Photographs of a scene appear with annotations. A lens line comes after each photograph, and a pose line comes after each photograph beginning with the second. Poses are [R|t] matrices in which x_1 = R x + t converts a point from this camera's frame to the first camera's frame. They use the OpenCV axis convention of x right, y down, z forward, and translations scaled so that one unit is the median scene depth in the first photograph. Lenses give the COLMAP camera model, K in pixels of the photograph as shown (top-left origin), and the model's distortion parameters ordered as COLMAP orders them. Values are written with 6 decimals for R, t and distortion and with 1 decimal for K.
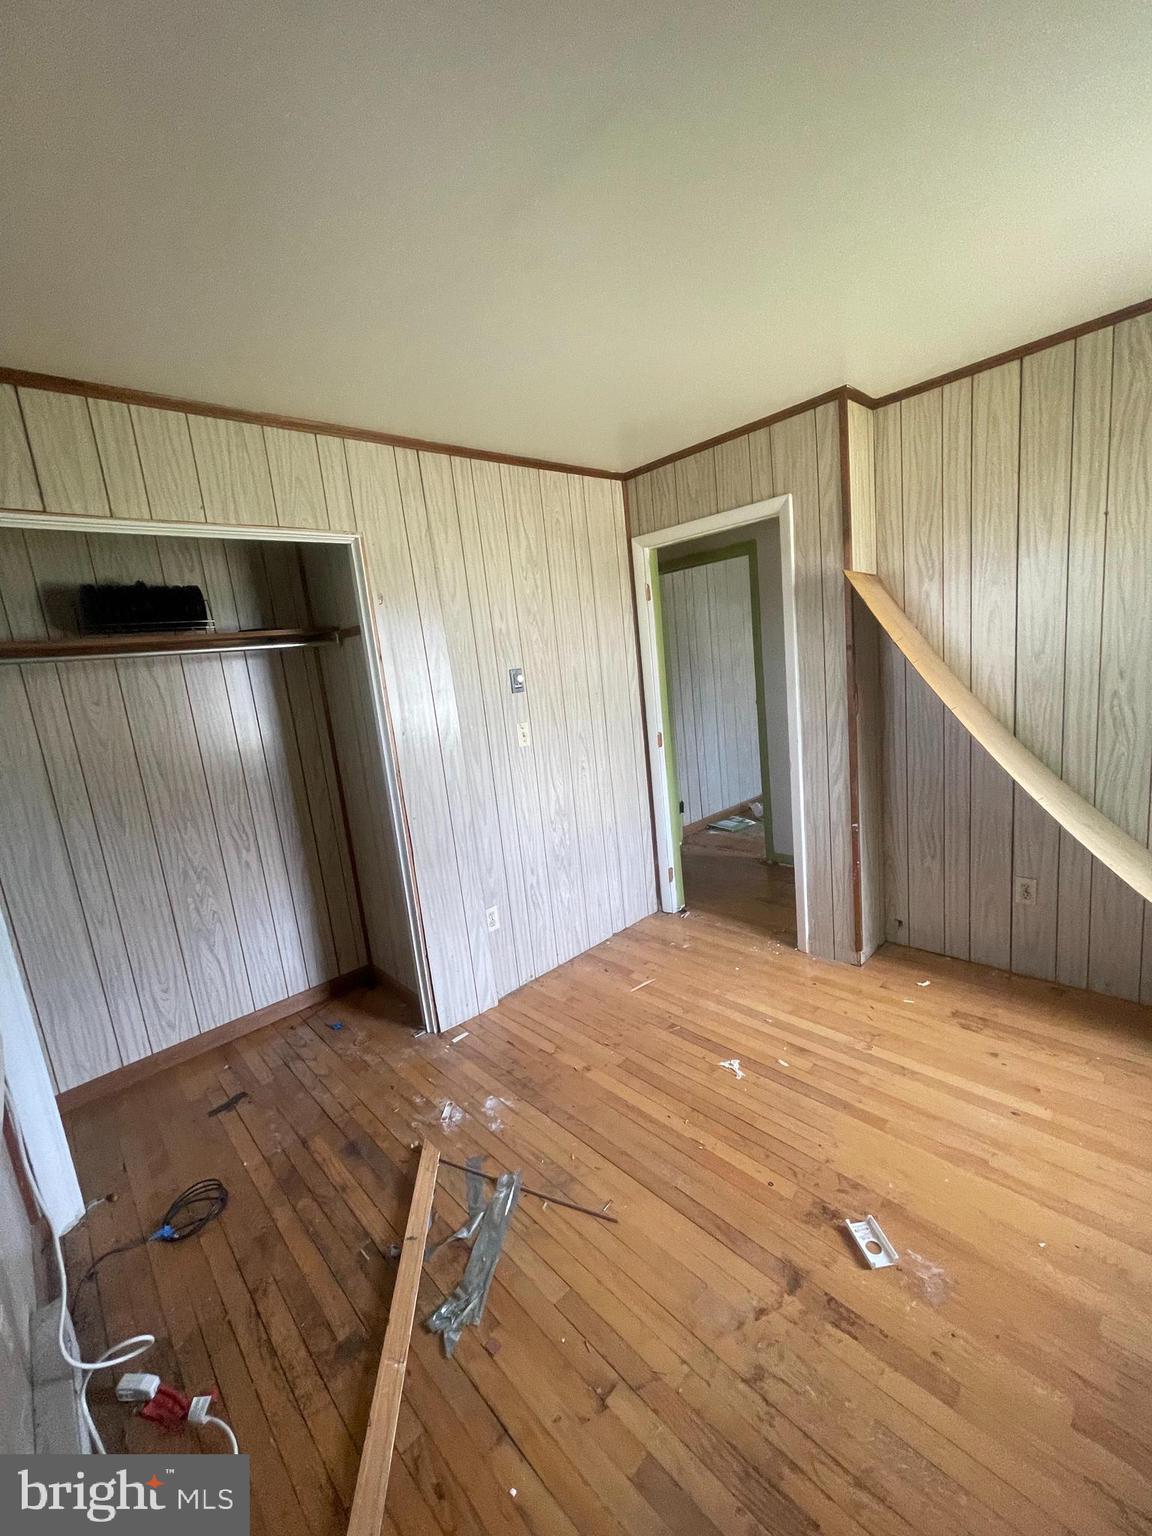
lens RADIAL K [[616.9, 0, 576.3], [0, 616.9, 766.7], [0, 0, 1]] dist [-0.002097, 0.000652]
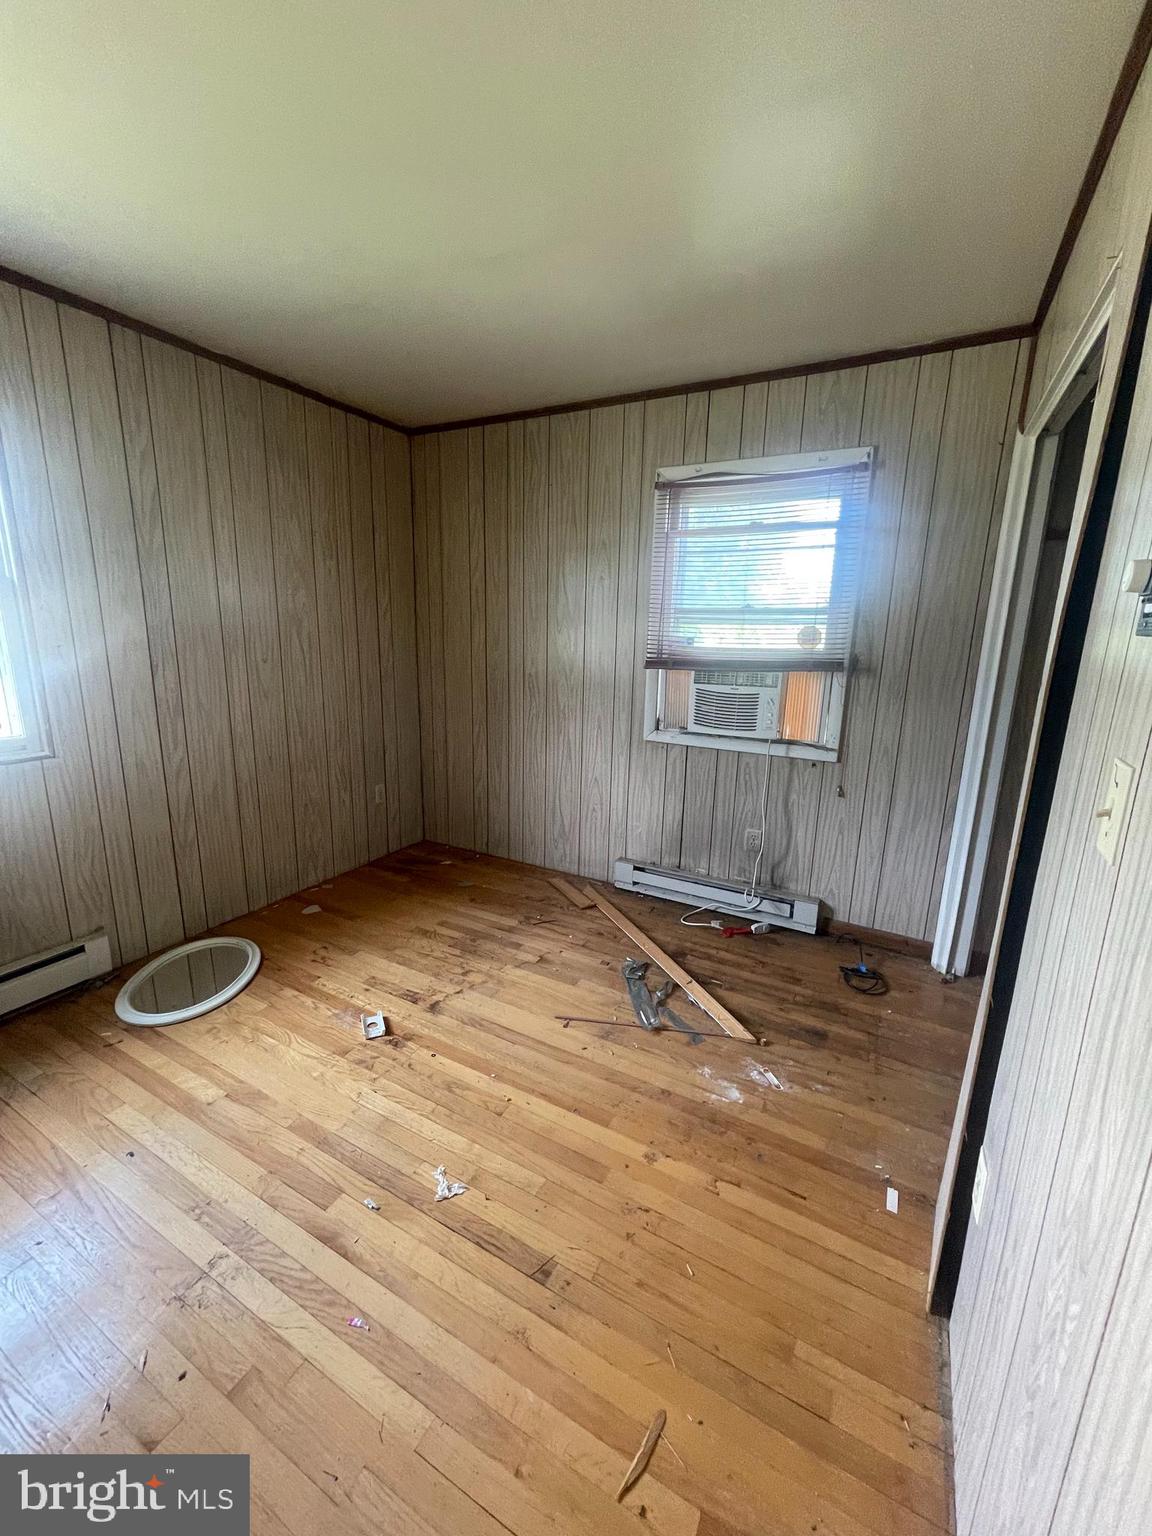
lens RADIAL K [[616.9, 0, 574.9], [0, 616.9, 762.4], [0, 0, 1]] dist [-0.002097, 0.000652]
pose [[-0.947071, 0.153852, -0.281756, 0.296249], [0.027073, 0.912828, 0.407446, -0.285774], [0.319882, 0.378252, -0.868678, 1.830785]]
